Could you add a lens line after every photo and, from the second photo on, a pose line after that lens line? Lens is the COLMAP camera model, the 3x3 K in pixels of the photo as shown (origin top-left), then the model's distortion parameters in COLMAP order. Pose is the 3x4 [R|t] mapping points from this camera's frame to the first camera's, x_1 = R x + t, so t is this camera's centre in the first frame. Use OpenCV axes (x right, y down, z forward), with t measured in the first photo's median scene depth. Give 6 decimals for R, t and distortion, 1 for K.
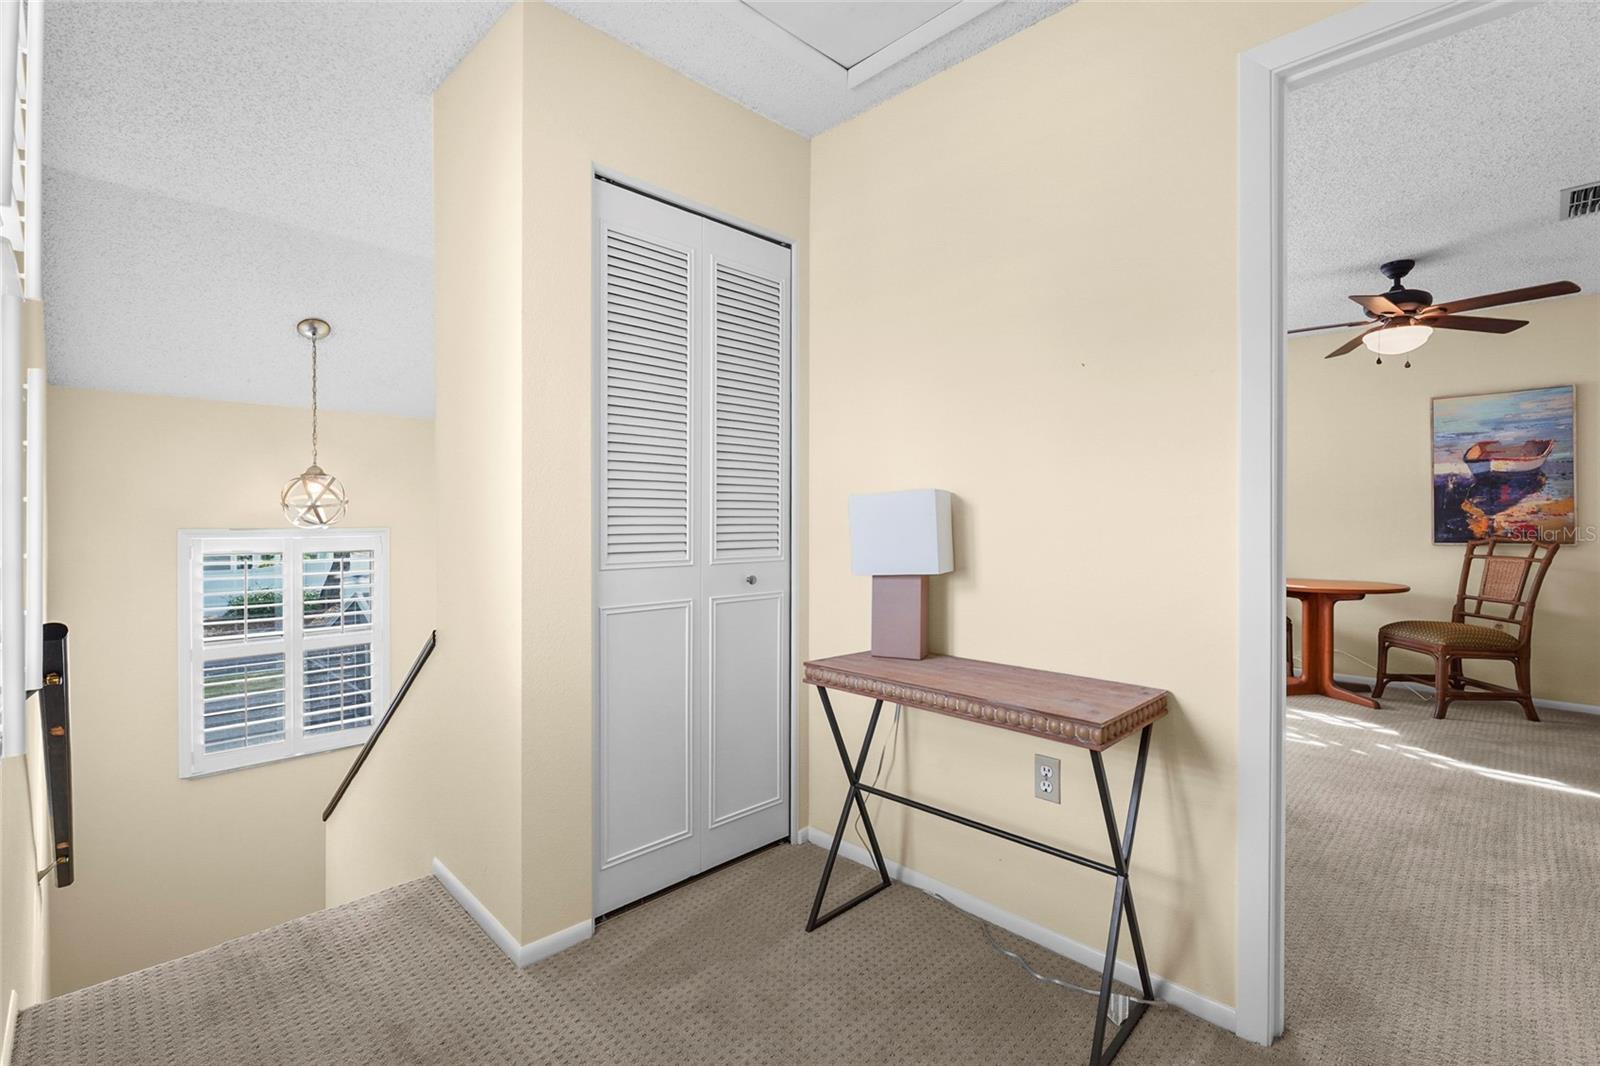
lens RADIAL K [[718.4, 0, 802.4], [0, 718.4, 527.8], [0, 0, 1]] dist [-0.000898, -0.000561]
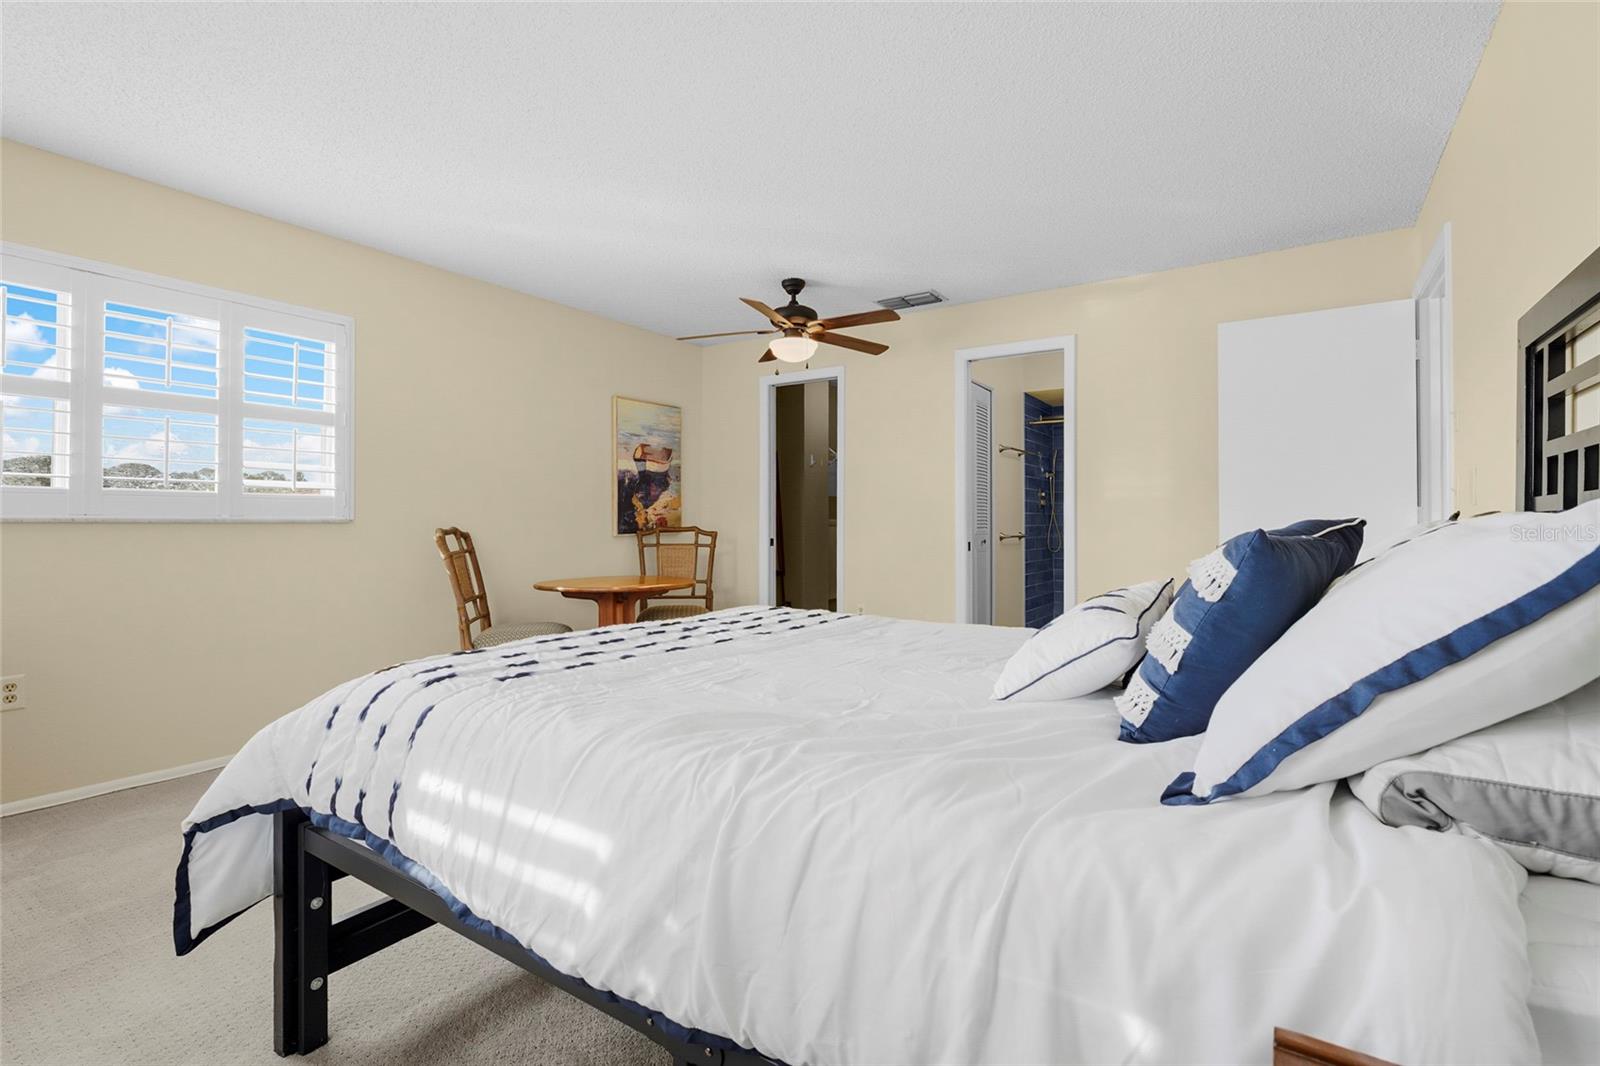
lens RADIAL K [[718.4, 0, 802.4], [0, 718.4, 527.8], [0, 0, 1]] dist [-0.000898, -0.000561]
pose [[-0.189337, -0.011182, 0.981849, -0.211714], [0.009056, 0.999873, 0.013134, -0.000098], [-0.981870, 0.011378, -0.189211, 0.975391]]
